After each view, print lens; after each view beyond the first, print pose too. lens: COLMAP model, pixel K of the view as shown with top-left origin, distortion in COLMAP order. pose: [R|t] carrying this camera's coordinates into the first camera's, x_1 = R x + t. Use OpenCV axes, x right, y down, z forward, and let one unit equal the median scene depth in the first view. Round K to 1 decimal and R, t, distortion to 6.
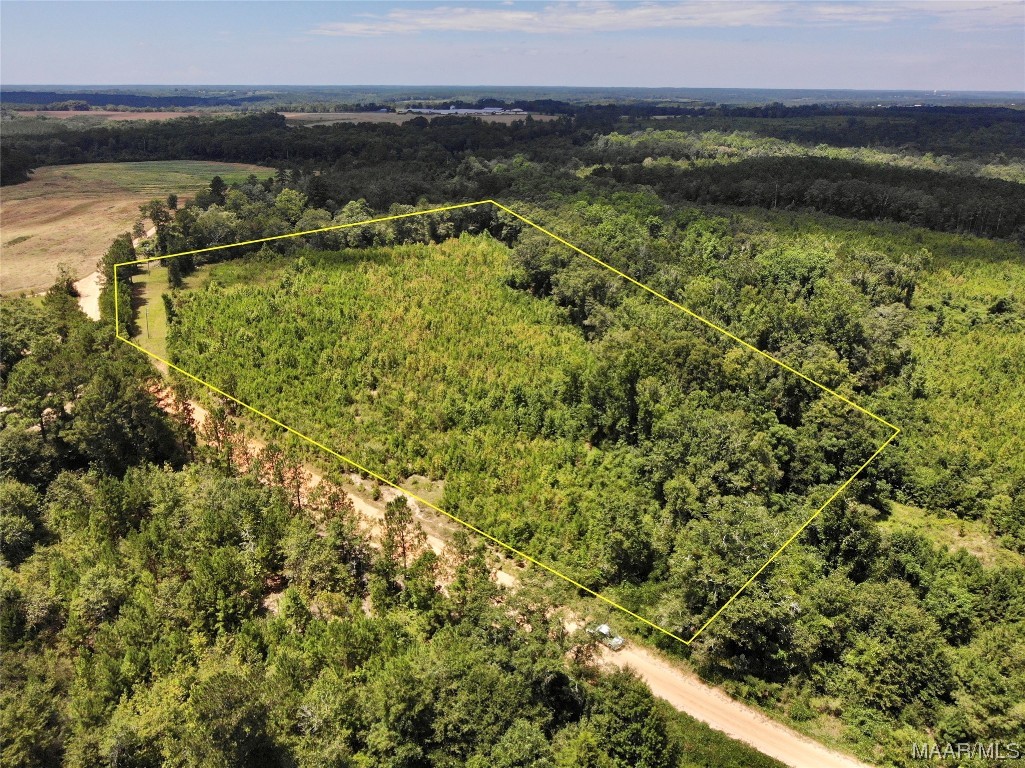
lens RADIAL K [[766.5, 0, 512.5], [0, 766.5, 384.0], [0, 0, 1]] dist [-0.013525, -0.007674]
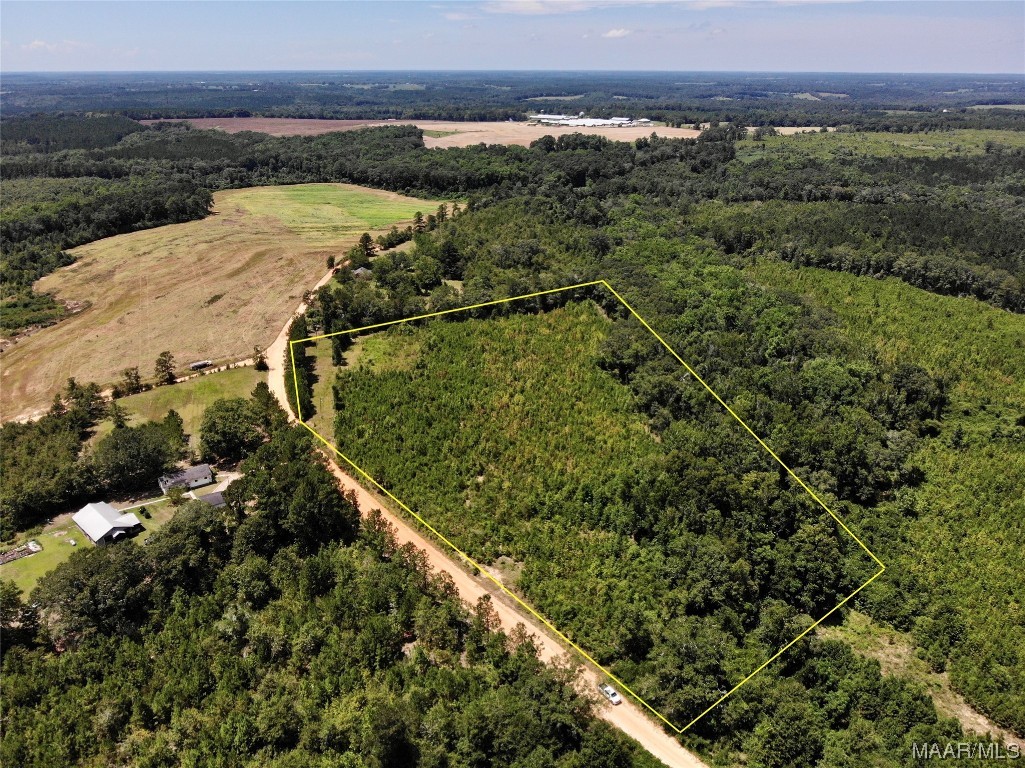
lens RADIAL K [[766.5, 0, 512.5], [0, 766.5, 384.0], [0, 0, 1]] dist [-0.013525, -0.007674]
pose [[0.986537, 0.055595, -0.153797, 0.099246], [-0.052501, 0.998330, 0.024106, -0.257771], [0.154880, -0.015707, 0.987808, -0.441754]]
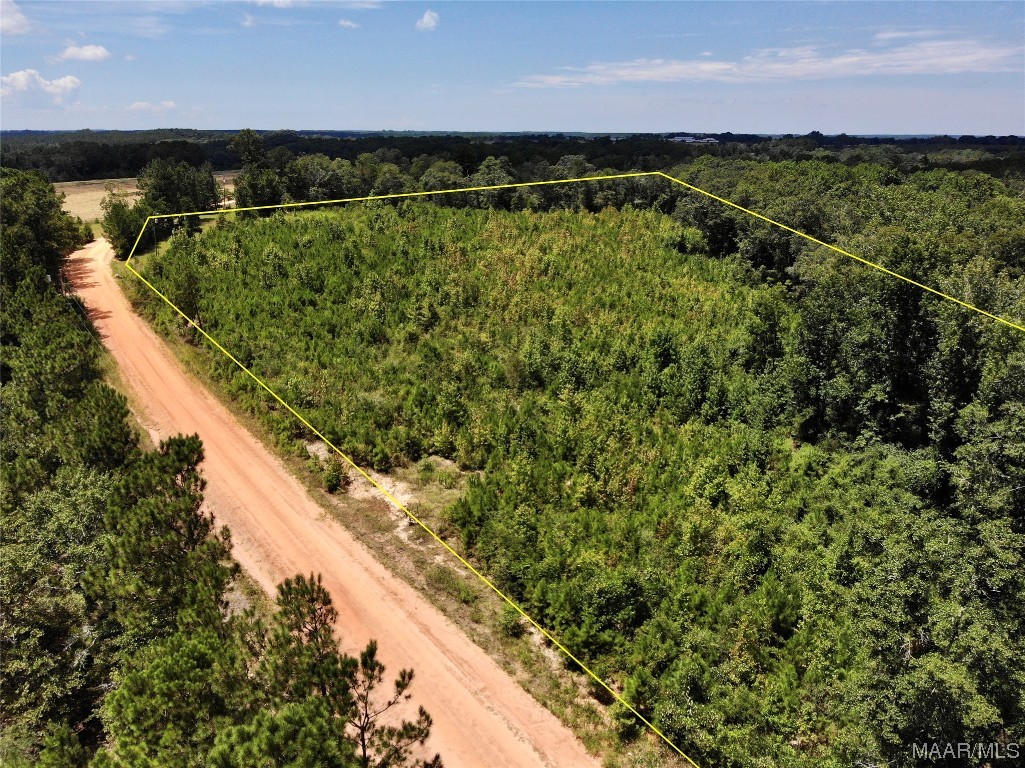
lens RADIAL K [[765.5, 0, 512.5], [0, 765.5, 384.0], [0, 0, 1]] dist [-0.035774, 0.000086]
pose [[0.971897, 0.073965, -0.223486, 0.034254], [-0.086587, 0.995125, -0.047202, 0.098697], [0.218905, 0.065226, 0.973564, 0.561879]]
